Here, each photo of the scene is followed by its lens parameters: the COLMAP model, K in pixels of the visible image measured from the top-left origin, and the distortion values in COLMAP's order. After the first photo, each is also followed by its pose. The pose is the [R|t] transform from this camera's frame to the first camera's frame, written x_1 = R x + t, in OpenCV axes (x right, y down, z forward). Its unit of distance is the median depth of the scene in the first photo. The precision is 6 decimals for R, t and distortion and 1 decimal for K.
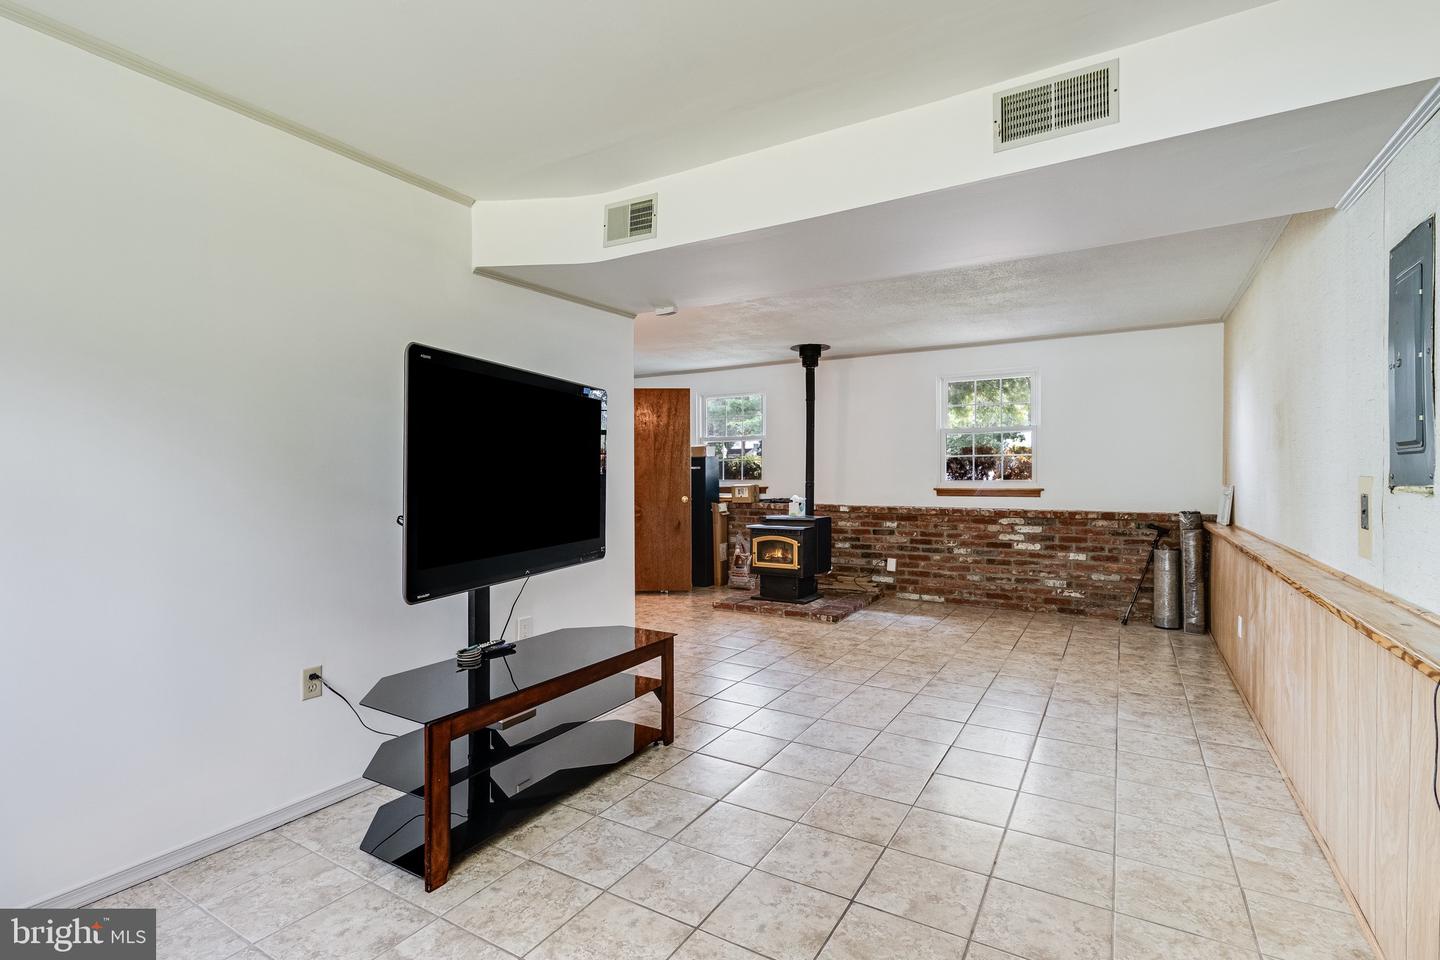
lens RADIAL K [[674.4, 0, 721.3], [0, 674.4, 476.2], [0, 0, 1]] dist [-0.001377, -0.000144]
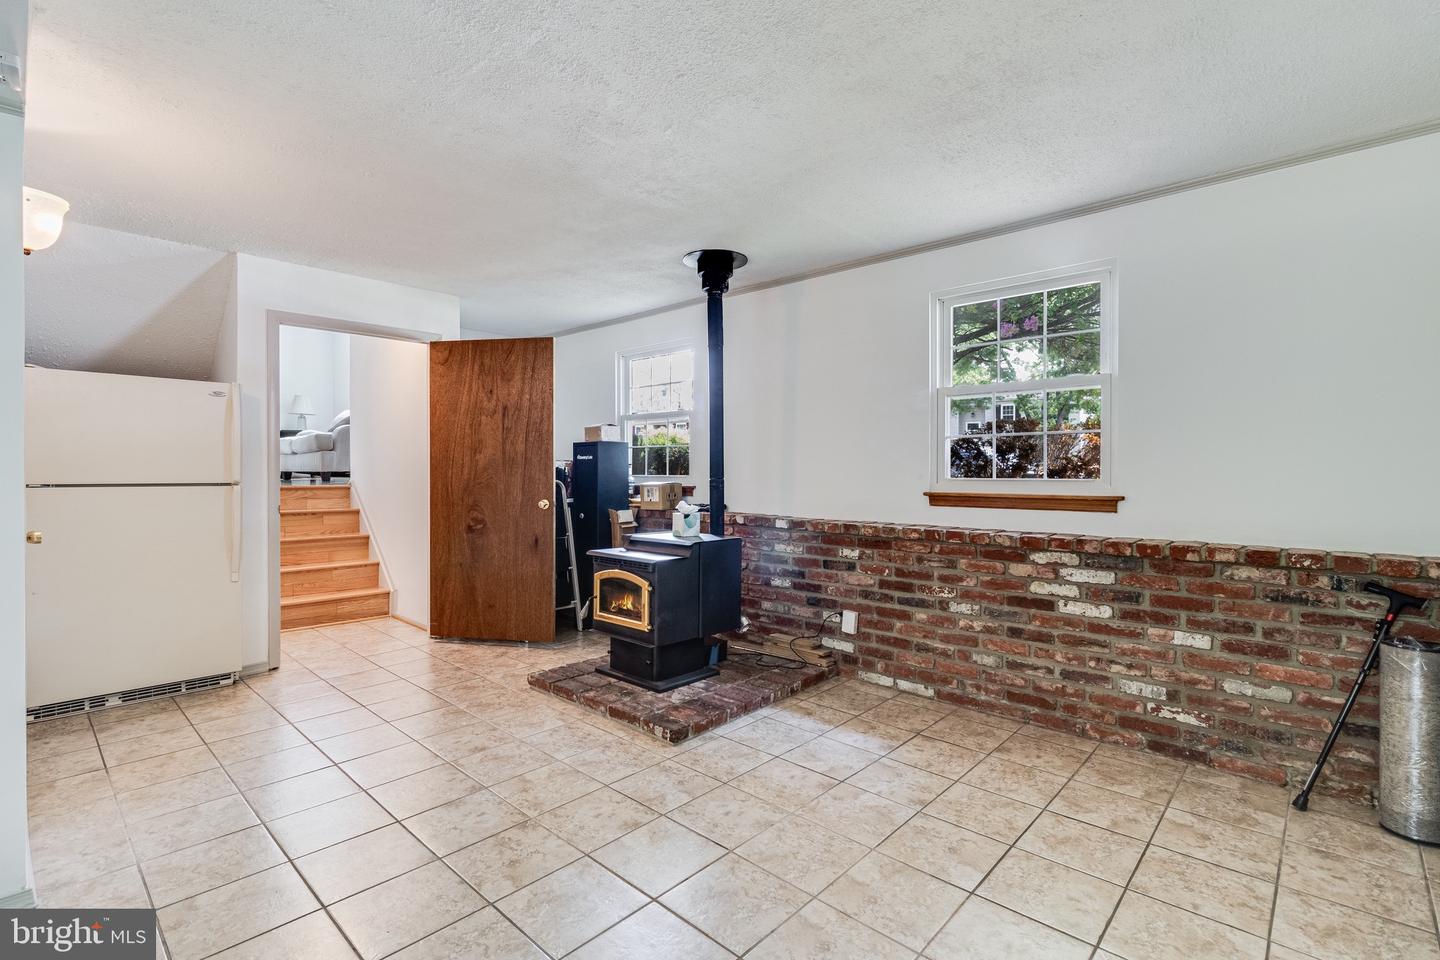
lens RADIAL K [[665.4, 0, 720.4], [0, 665.4, 467.5], [0, 0, 1]] dist [-0.001867, -0.000217]
pose [[0.978120, 0.003742, -0.208009, 0.283709], [-0.005092, 0.999969, -0.005957, 0.001322], [0.207981, 0.006886, 0.978109, 0.443643]]
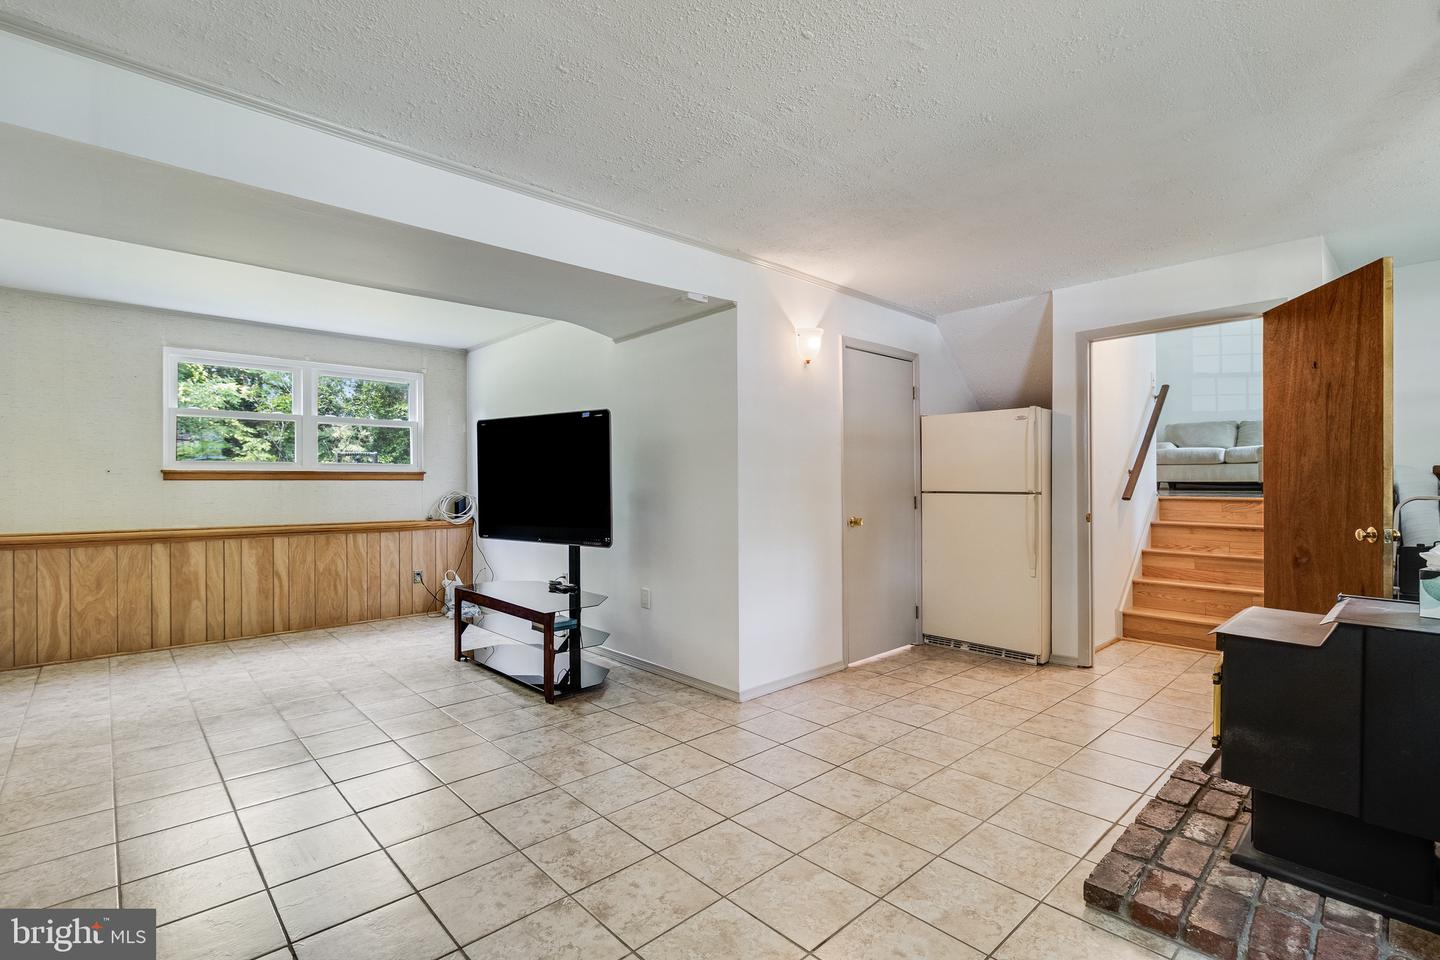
lens RADIAL K [[659.4, 0, 720.0], [0, 659.4, 480.0], [0, 0, 1]] dist [0.000737, 0.000098]
pose [[-0.276221, 0.000135, -0.961094, 0.492161], [0.002557, 0.999997, -0.000594, 0.000596], [0.961091, -0.002622, -0.276221, 0.822371]]
